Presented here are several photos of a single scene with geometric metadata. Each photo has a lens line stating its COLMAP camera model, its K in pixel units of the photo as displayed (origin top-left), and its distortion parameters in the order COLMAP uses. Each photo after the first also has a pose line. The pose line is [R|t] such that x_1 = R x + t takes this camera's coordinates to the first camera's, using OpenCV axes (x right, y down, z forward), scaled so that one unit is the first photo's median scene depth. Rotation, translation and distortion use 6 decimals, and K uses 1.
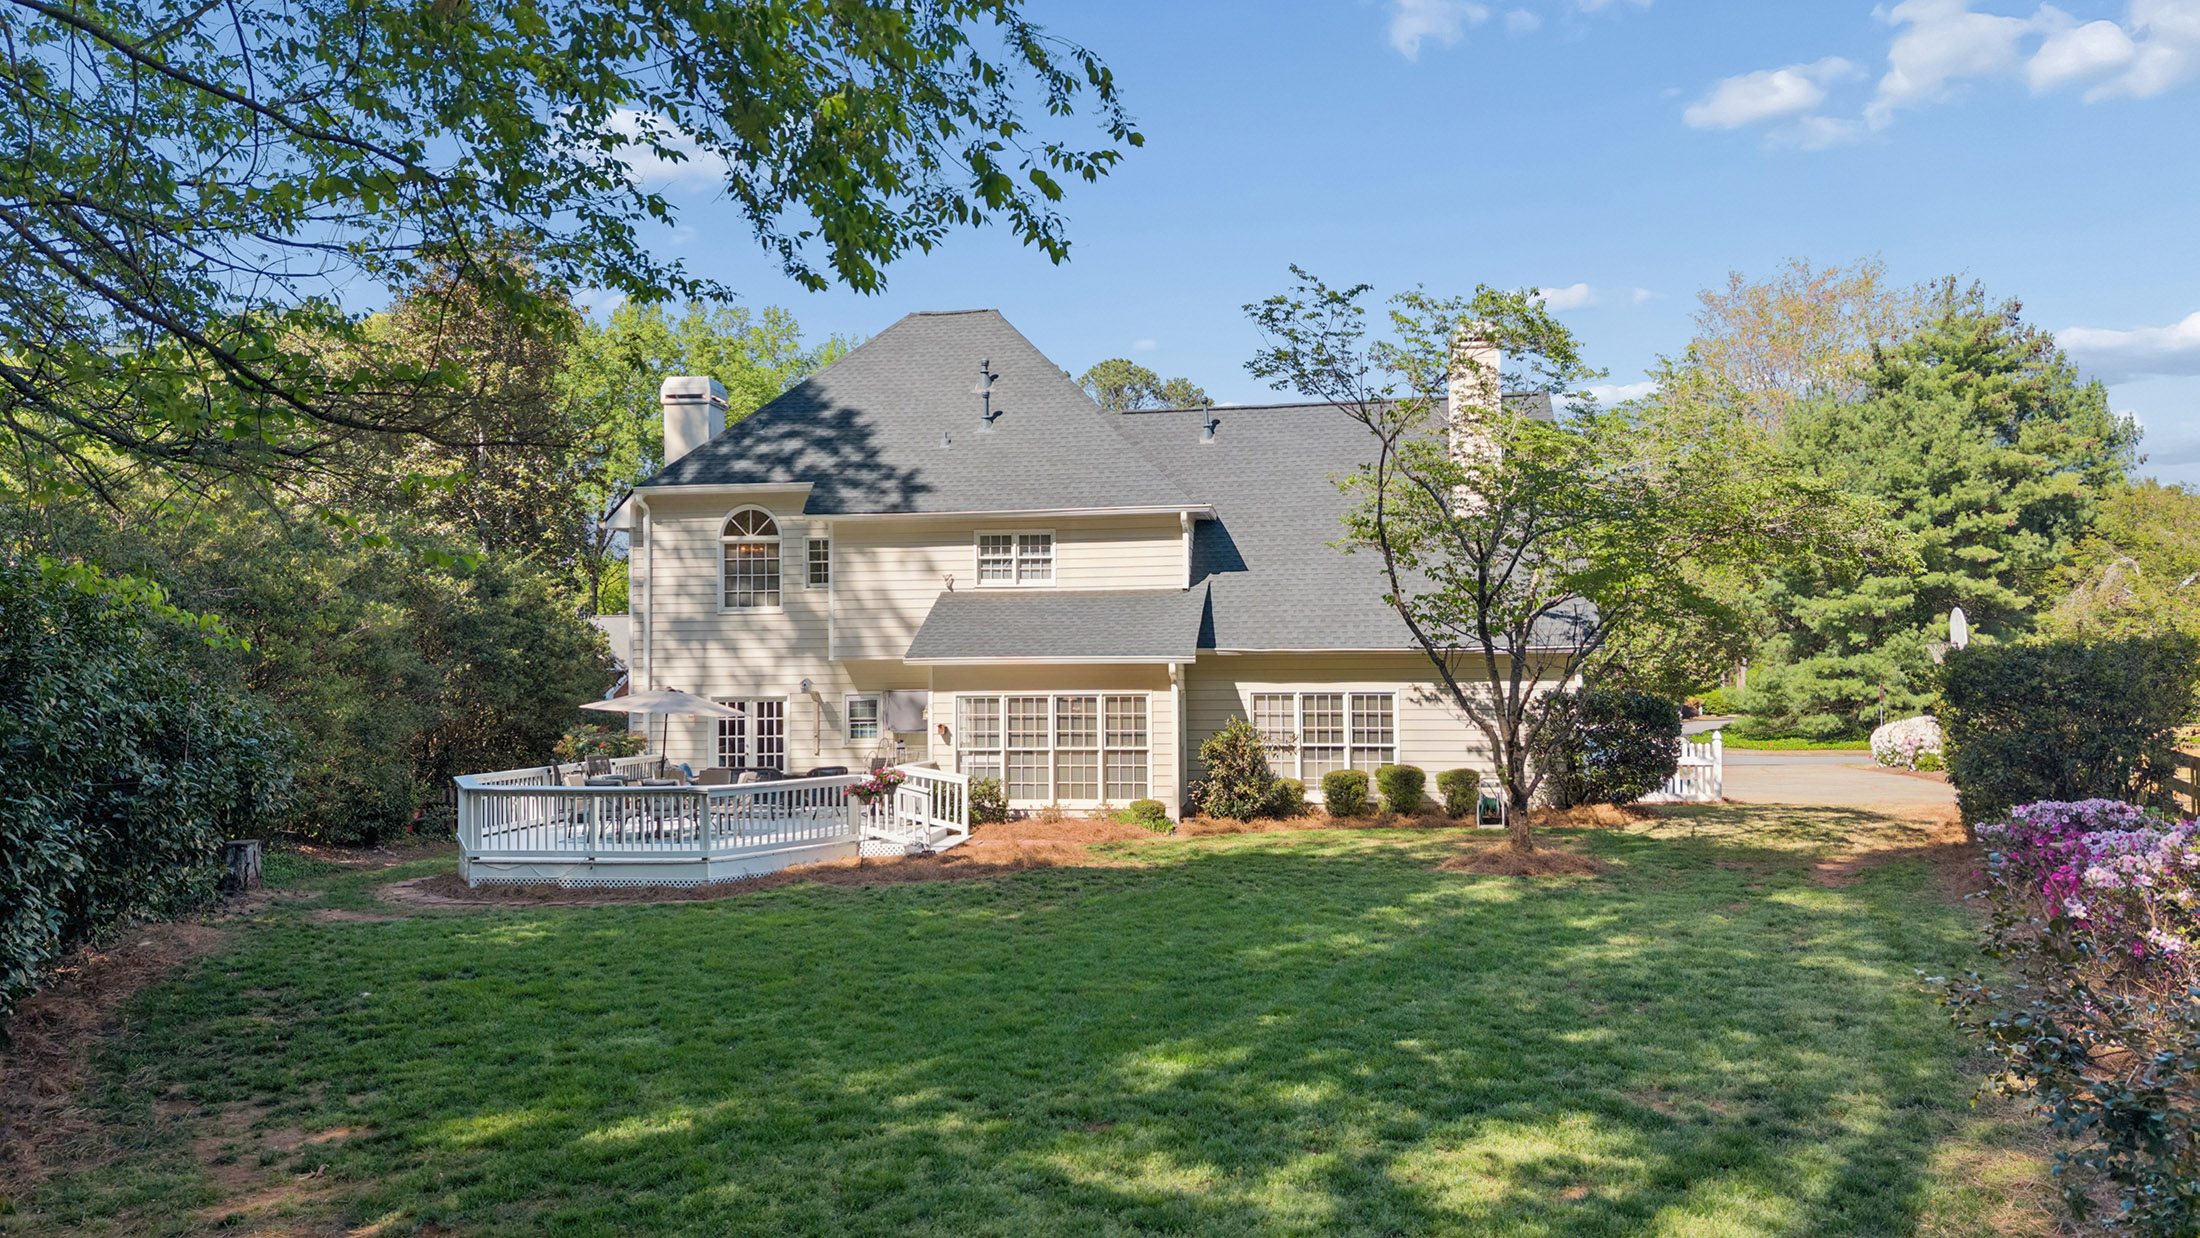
lens RADIAL K [[1579.2, 0, 1109.2], [0, 1579.2, 624.2], [0, 0, 1]] dist [0.020921, -0.015604]
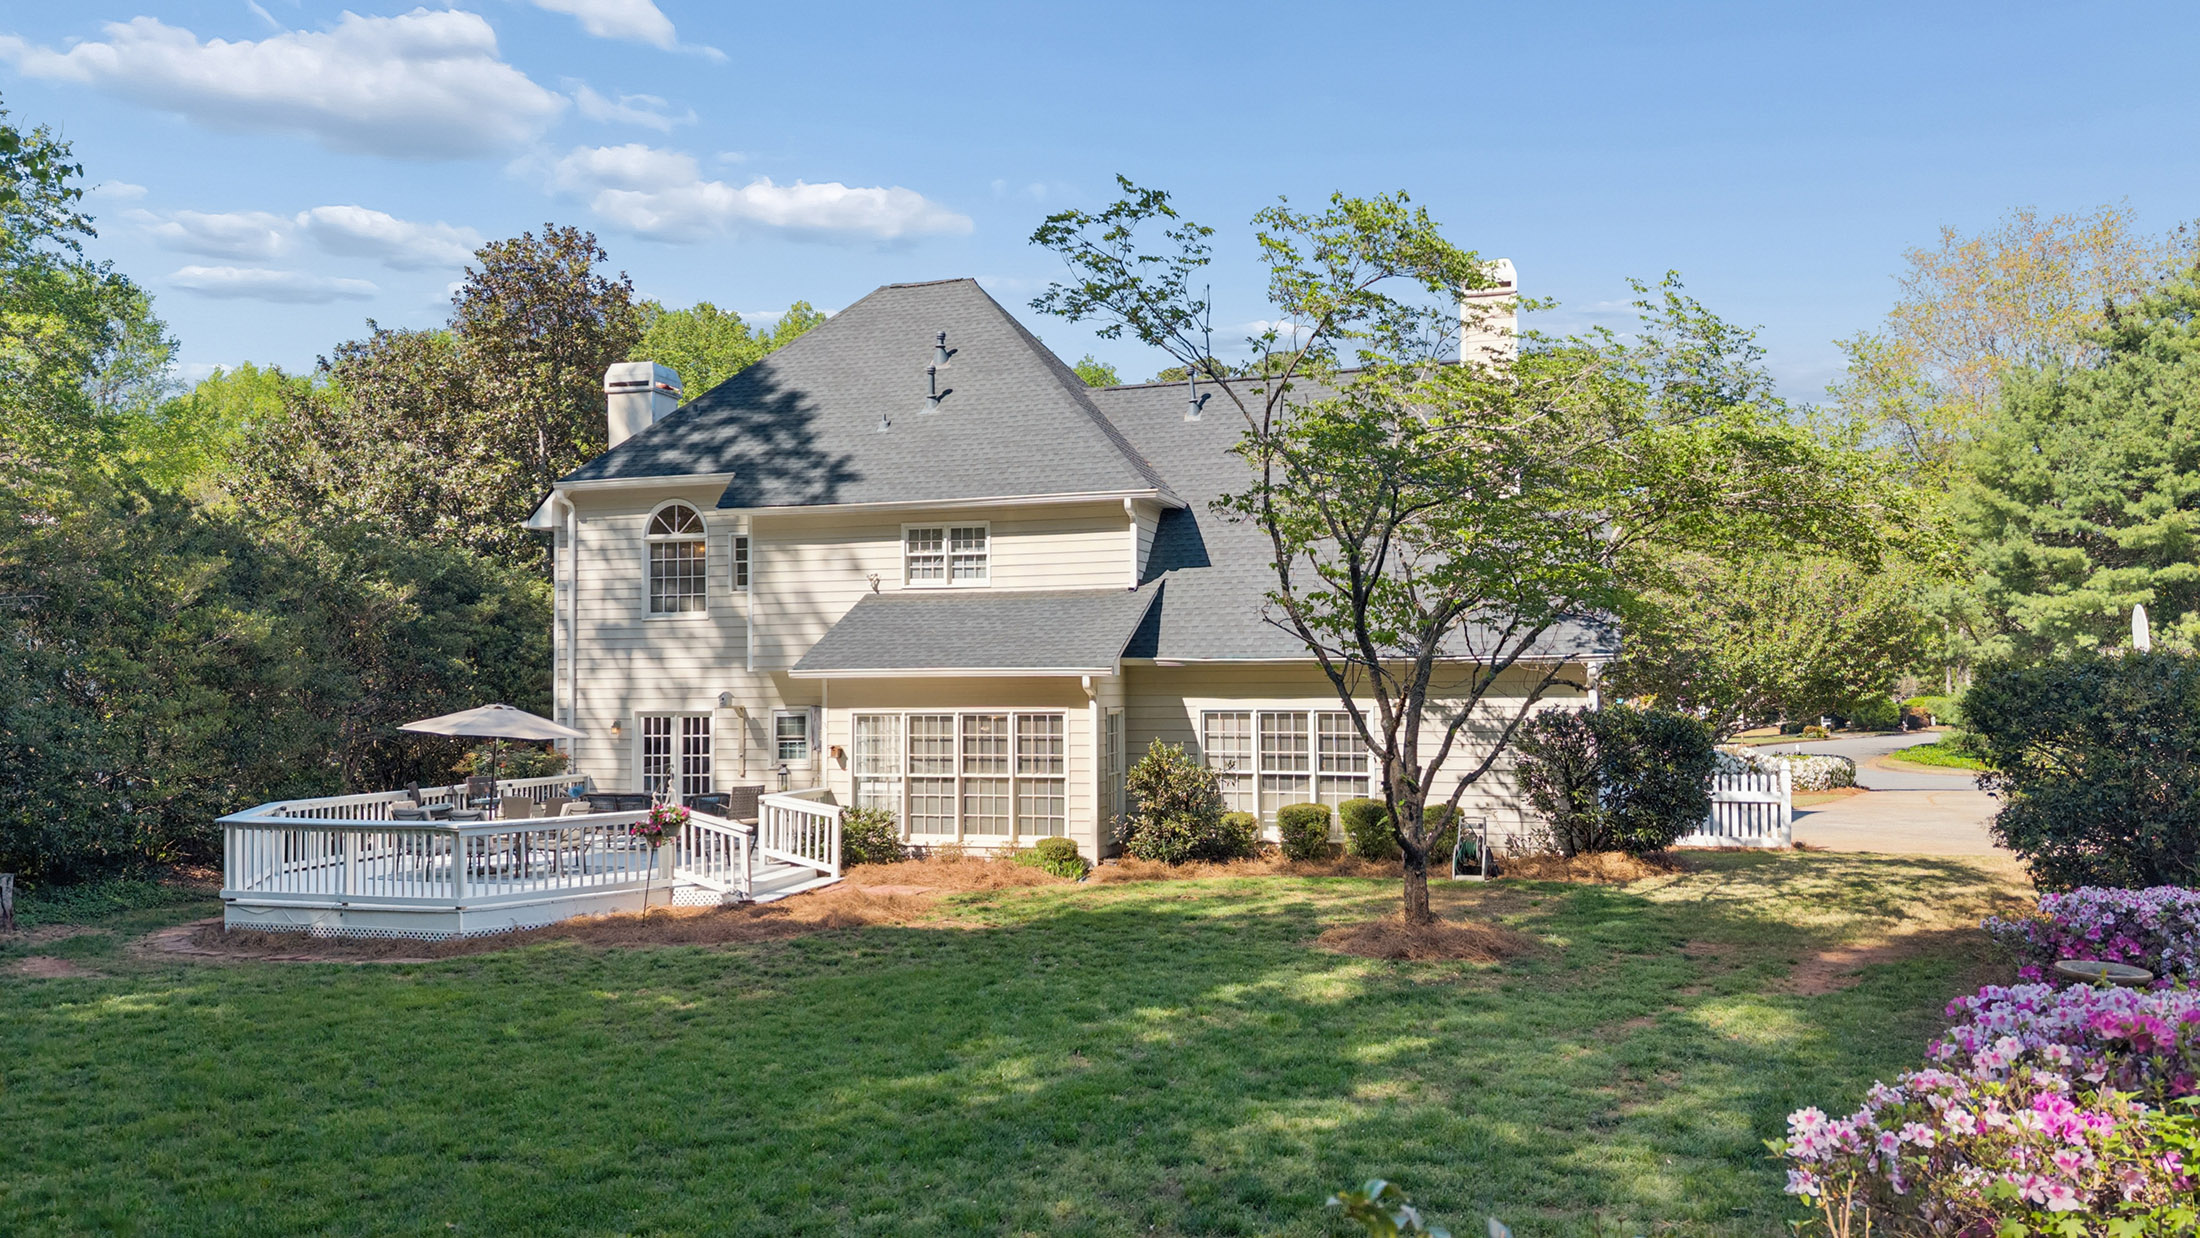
lens RADIAL K [[1579.2, 0, 1090.6], [0, 1579.2, 616.1], [0, 0, 1]] dist [0.020921, -0.015604]
pose [[0.988509, -0.005182, -0.151074, 0.151557], [0.004111, 0.999964, -0.007405, -0.000930], [0.151107, 0.006699, 0.988495, 0.147148]]
